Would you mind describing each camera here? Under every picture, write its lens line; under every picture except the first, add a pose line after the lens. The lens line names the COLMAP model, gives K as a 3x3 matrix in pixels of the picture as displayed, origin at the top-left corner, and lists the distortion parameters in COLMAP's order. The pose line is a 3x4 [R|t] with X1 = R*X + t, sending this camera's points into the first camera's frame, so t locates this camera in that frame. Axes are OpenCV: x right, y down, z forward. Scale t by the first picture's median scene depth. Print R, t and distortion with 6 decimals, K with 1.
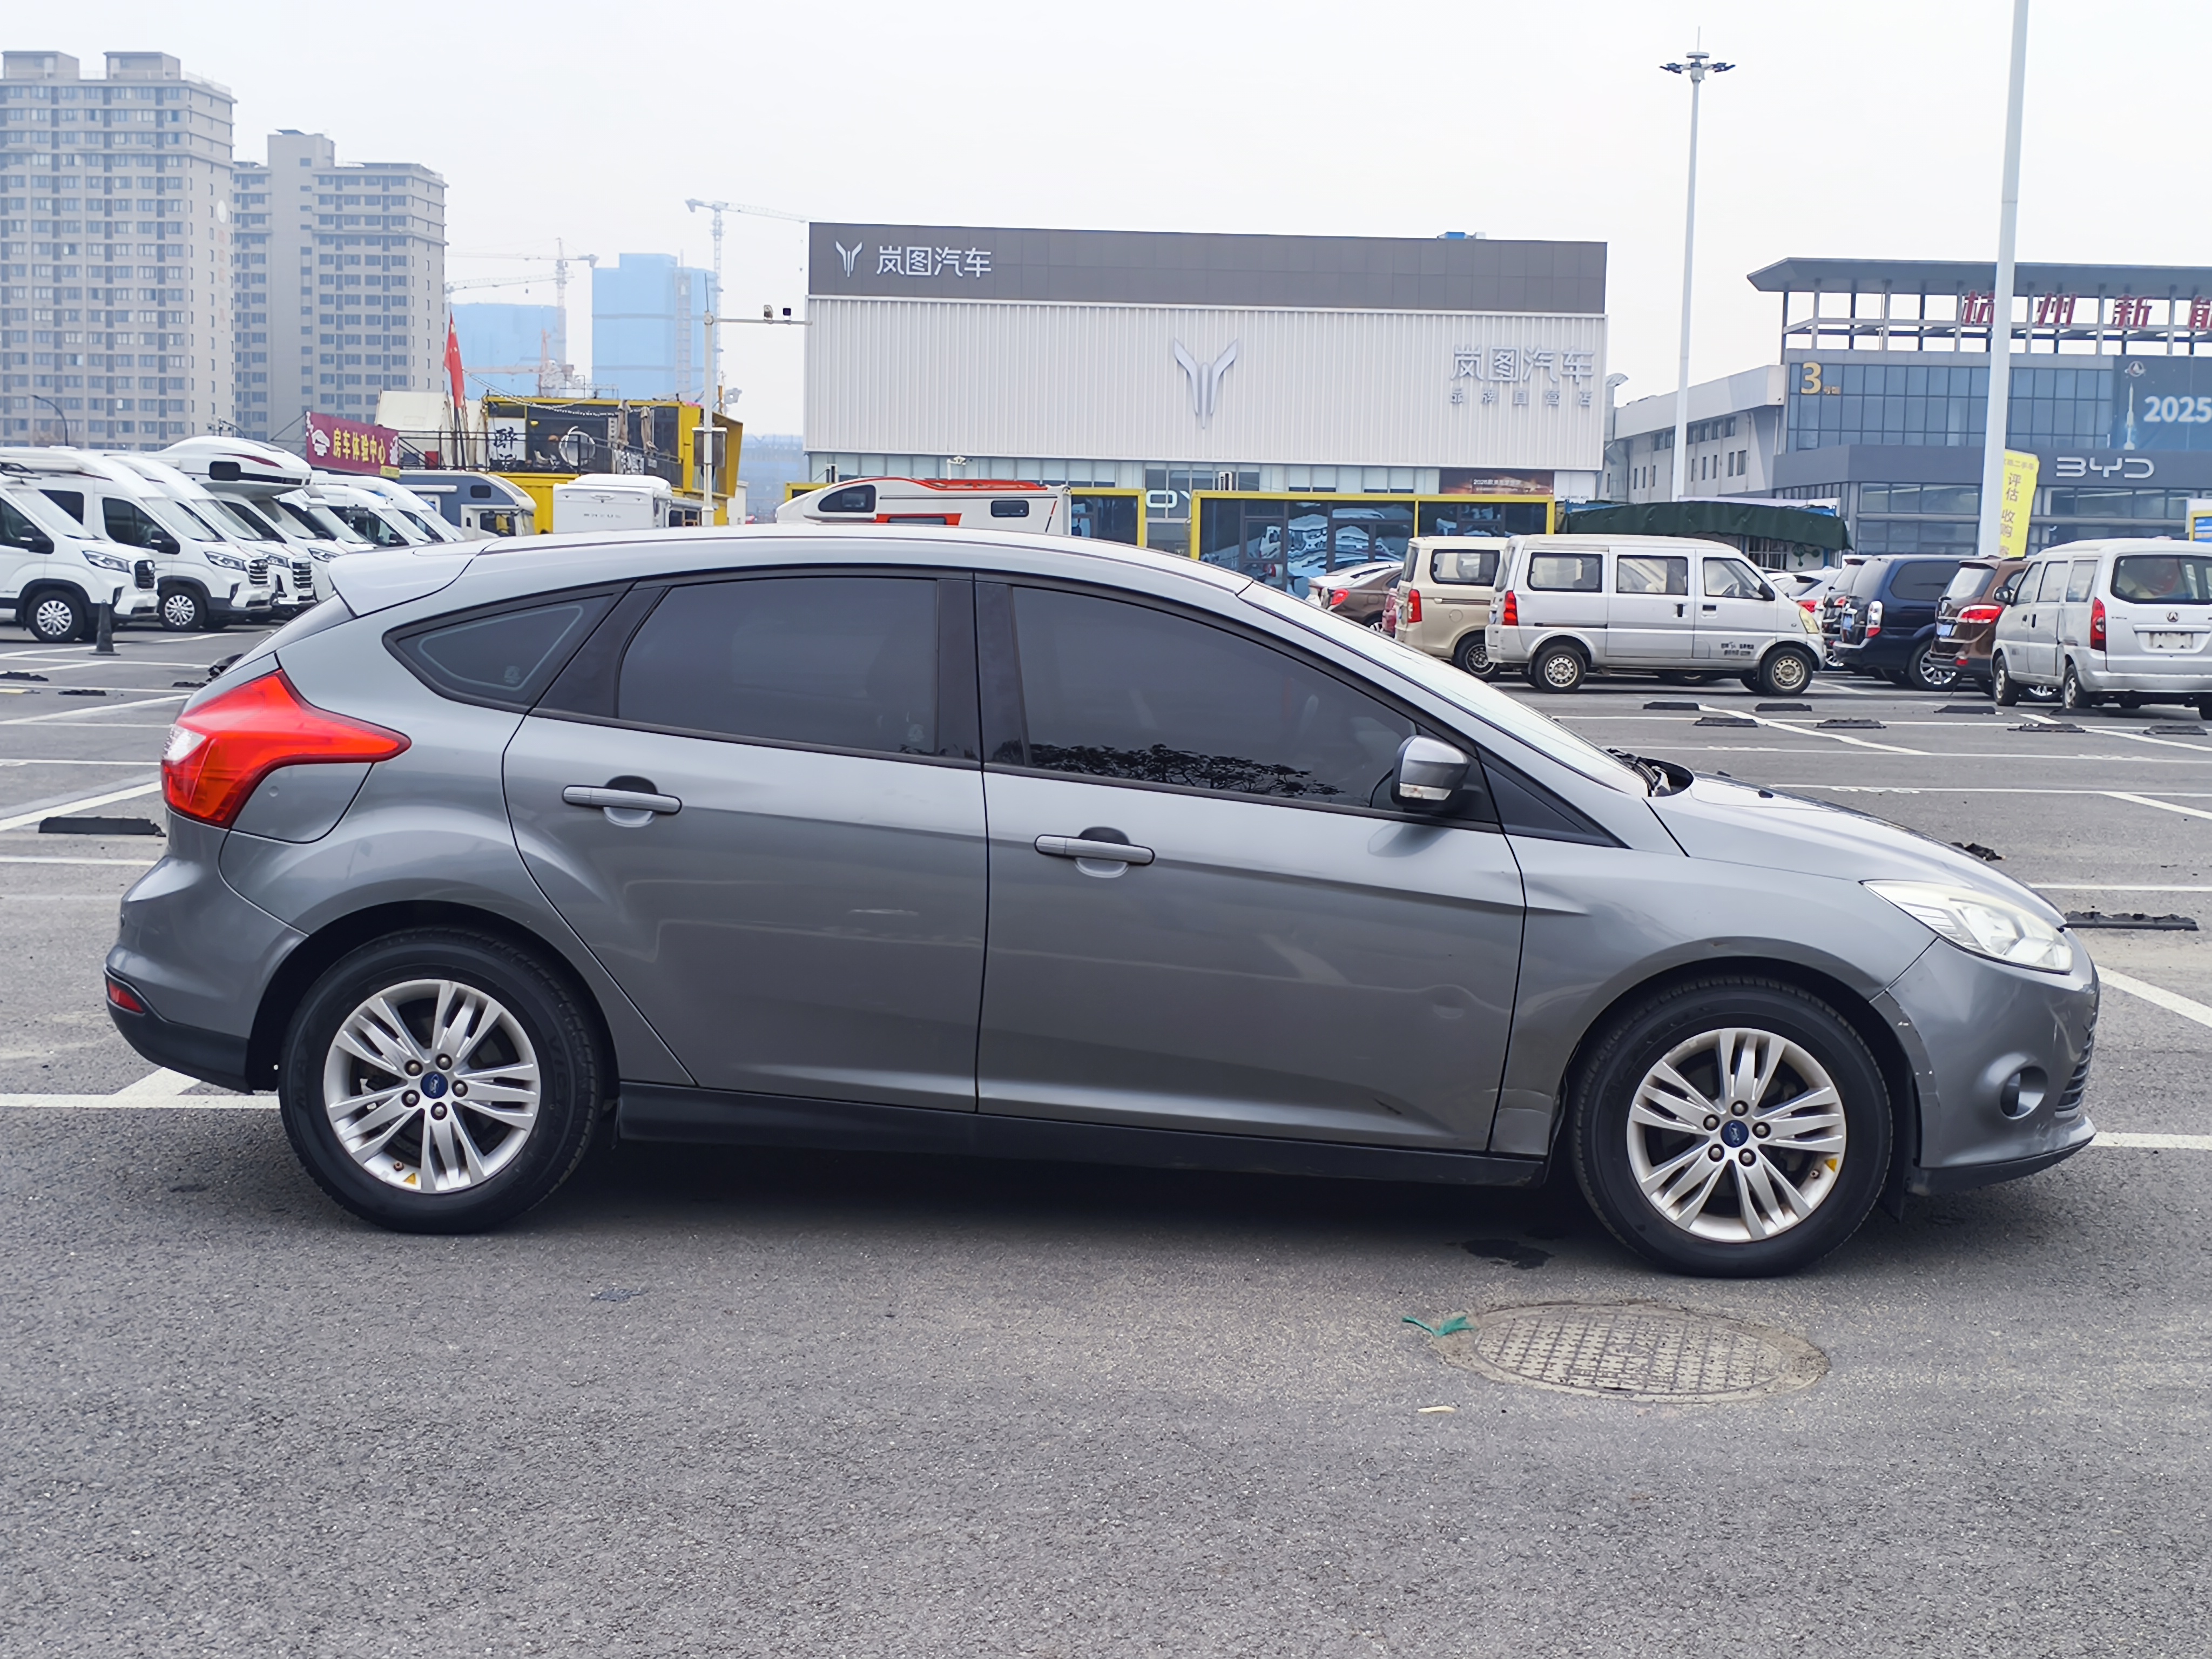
lens RADIAL K [[2981.3, 0, 1106.0], [0, 2981.3, 829.5], [0, 0, 1]] dist [0.114321, -0.325395]
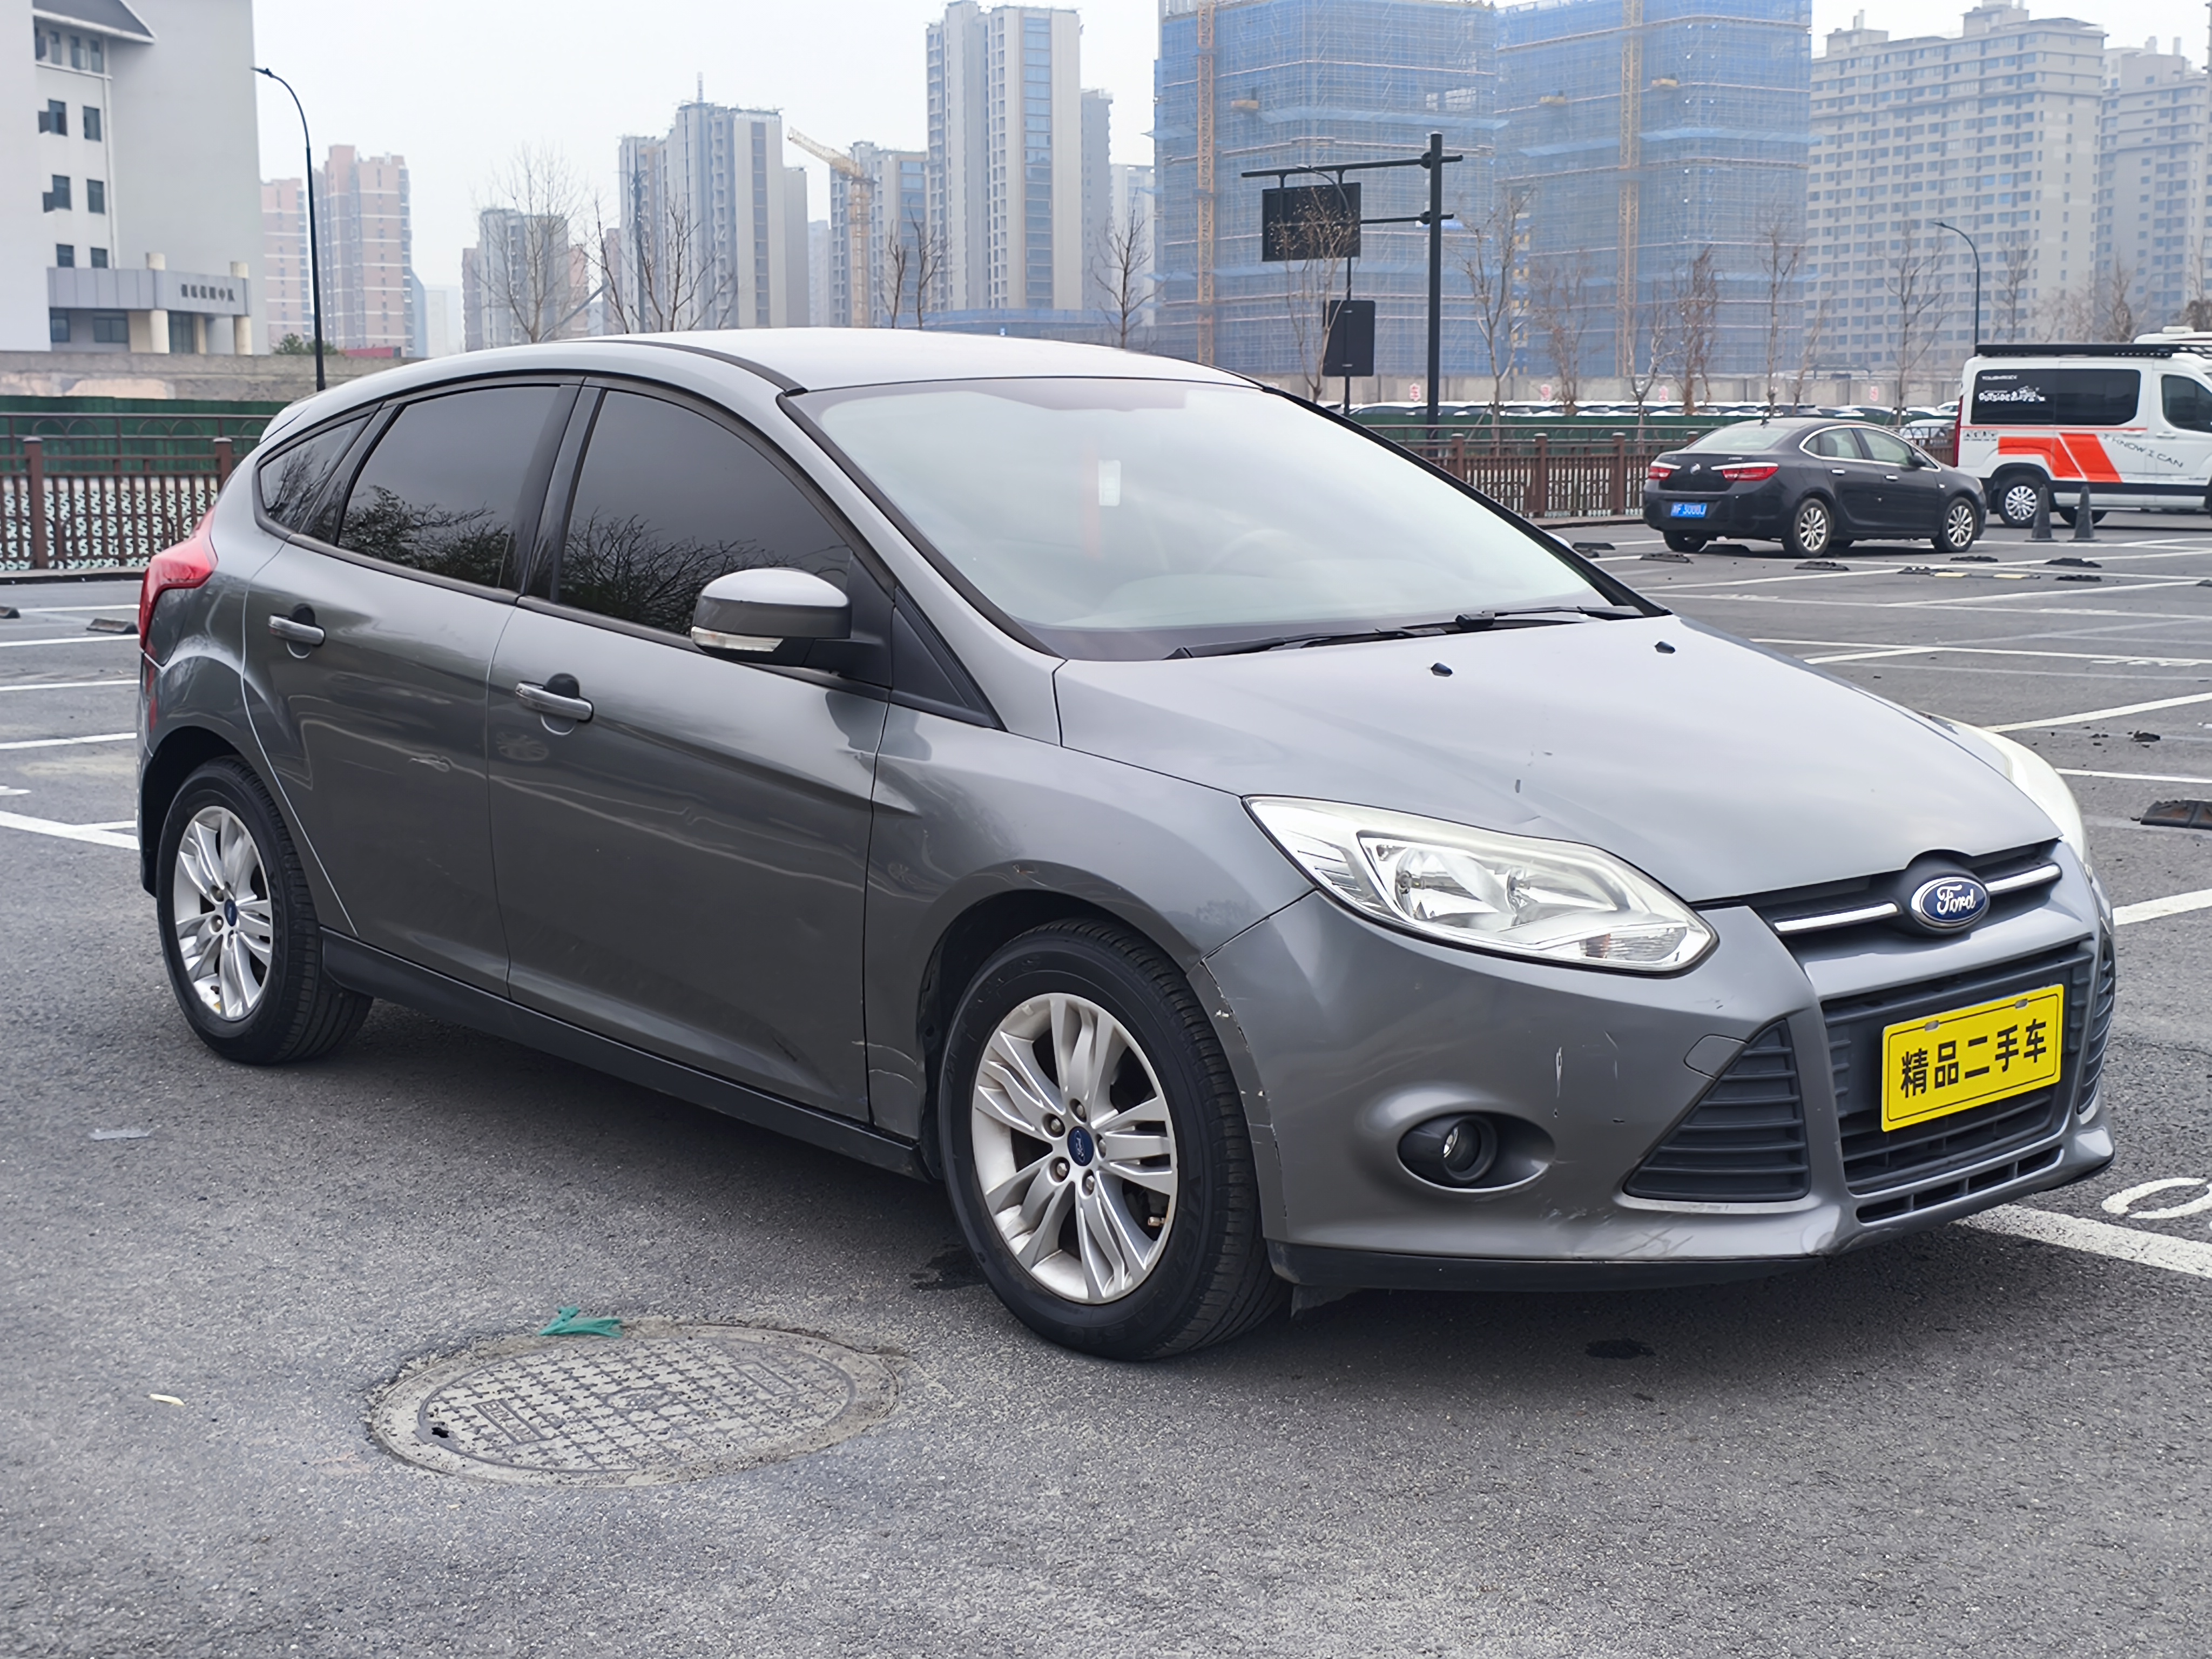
lens RADIAL K [[2981.3, 0, 1106.0], [0, 2981.3, 829.5], [0, 0, 1]] dist [0.114321, -0.325395]
pose [[0.681017, 0.067929, -0.729110, 0.724047], [-0.041285, 0.997666, 0.054388, -0.009718], [0.731103, -0.006938, 0.682232, 0.540879]]
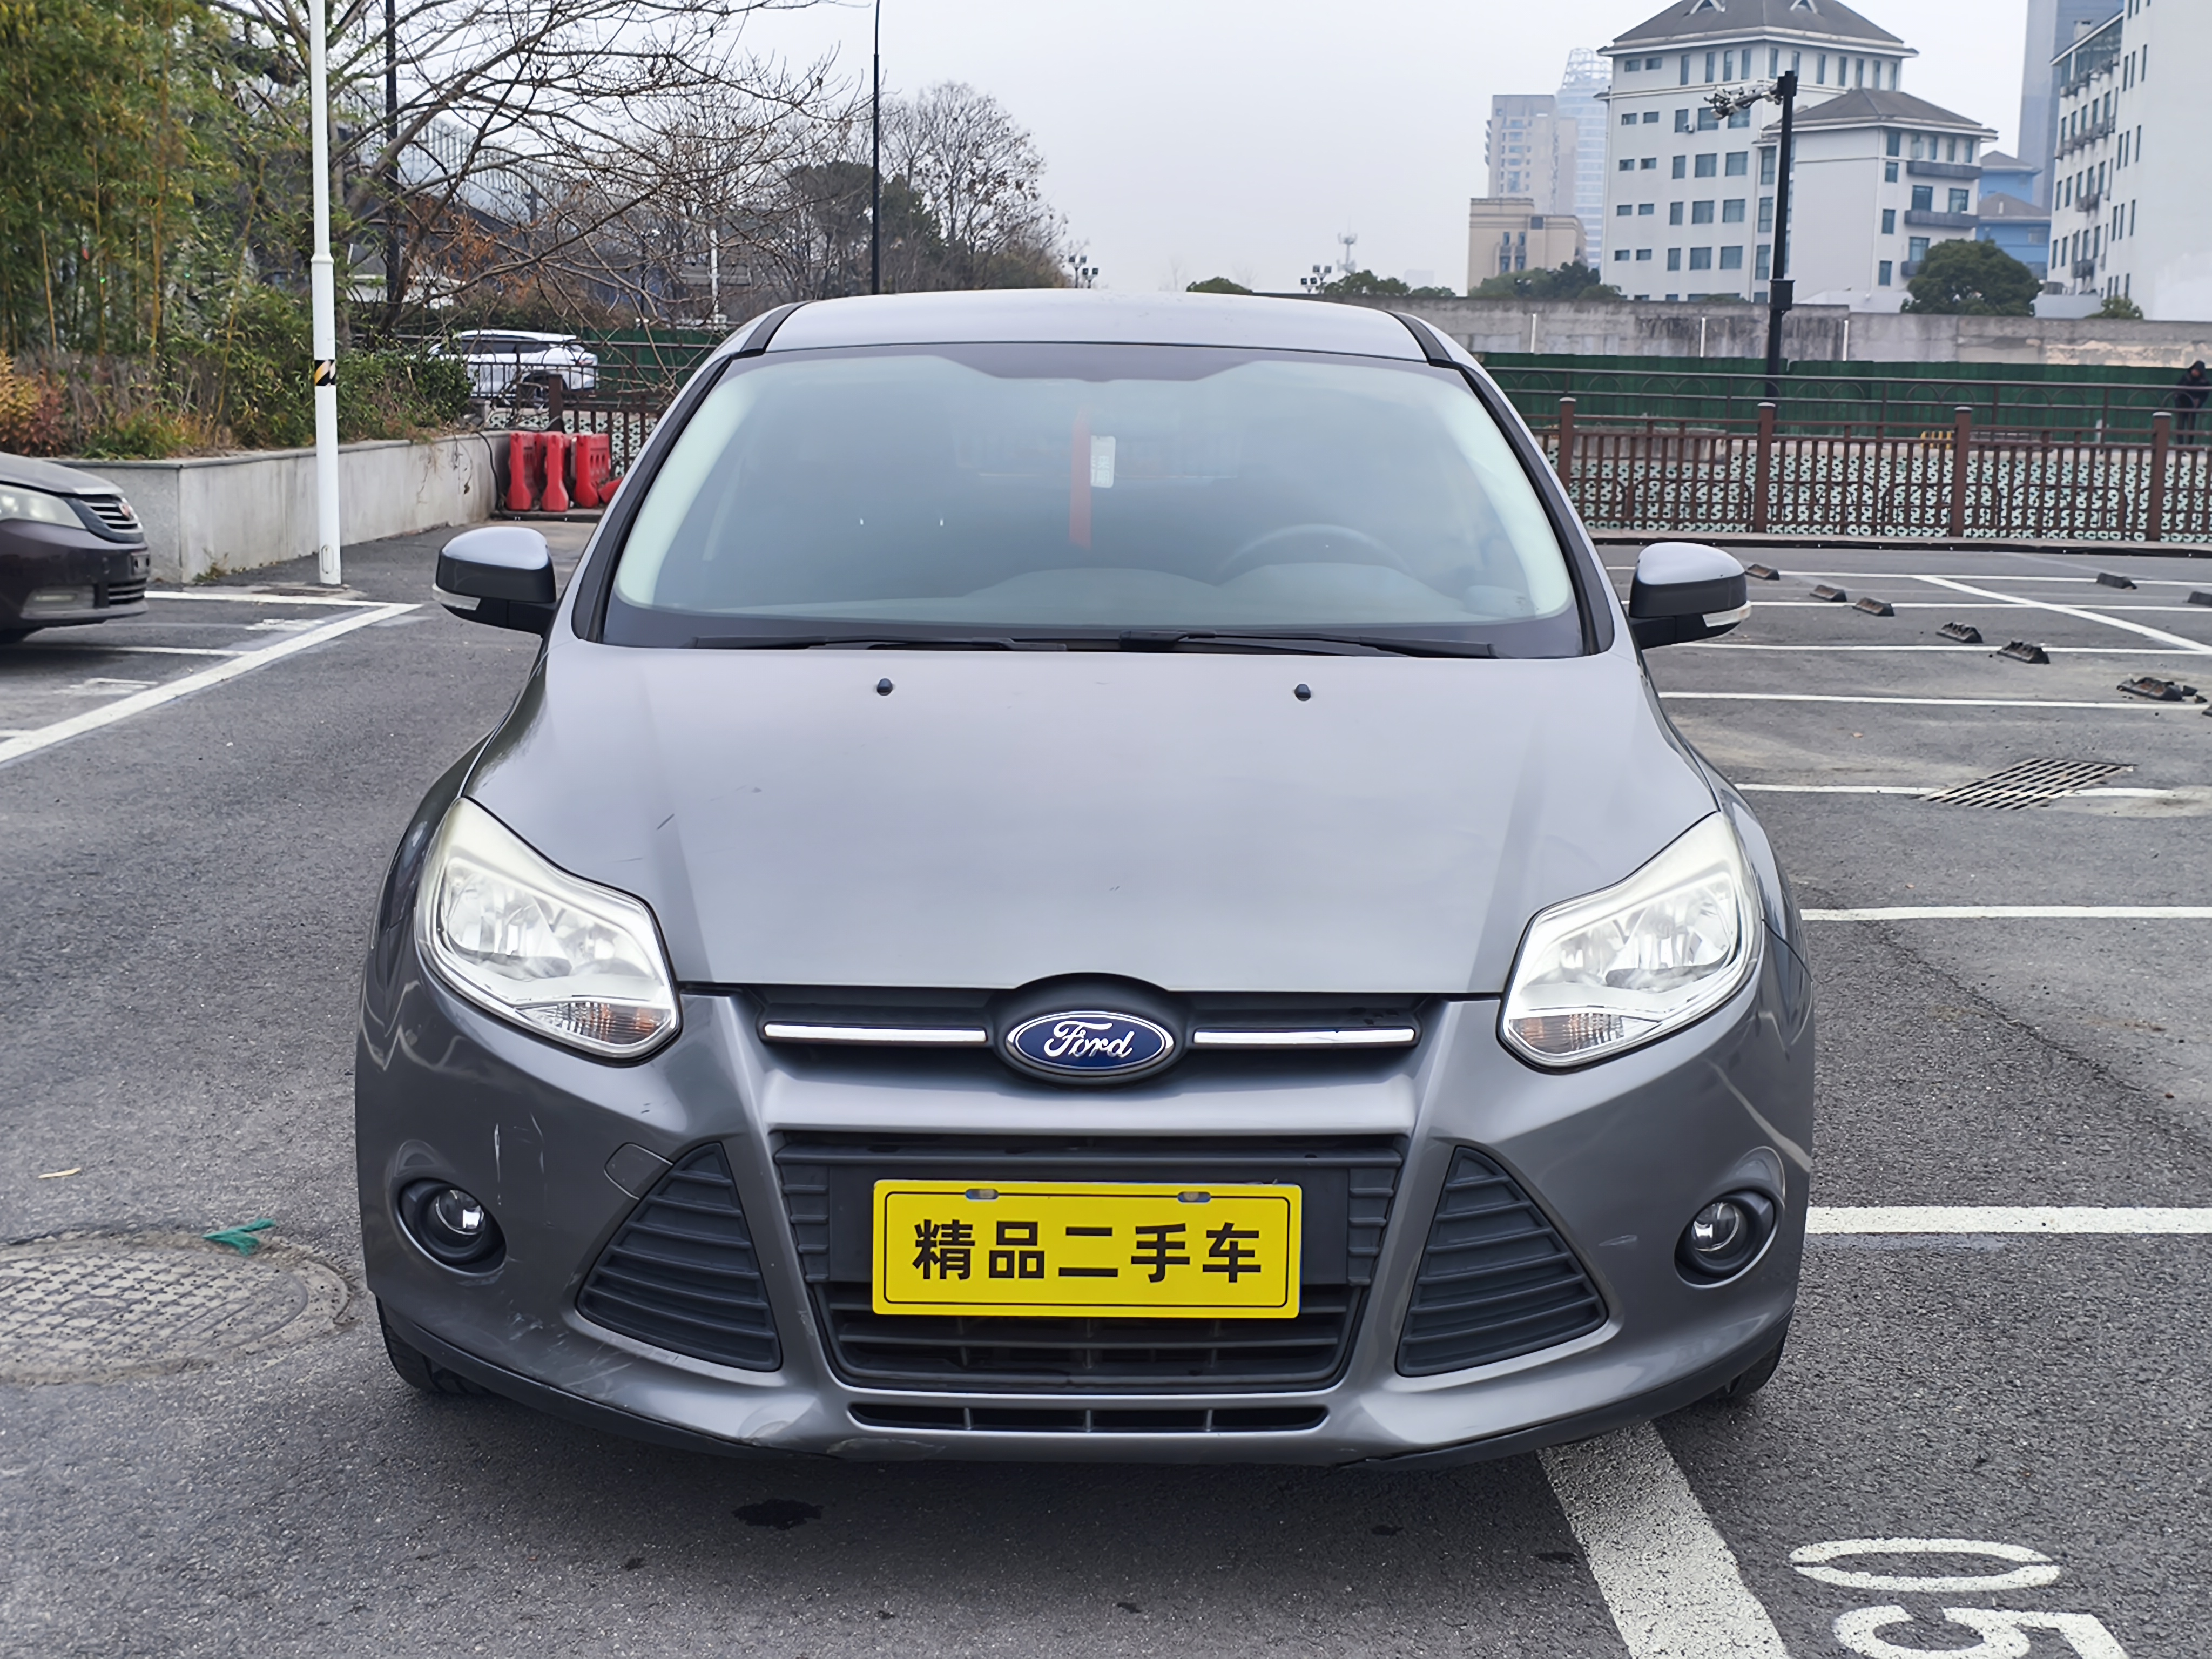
lens RADIAL K [[2981.3, 0, 1106.0], [0, 2981.3, 829.5], [0, 0, 1]] dist [0.114321, -0.325395]
pose [[0.023791, 0.123020, -0.992119, 0.865485], [-0.108131, 0.986894, 0.119779, -0.062843], [0.993852, 0.104429, 0.036781, 1.130060]]
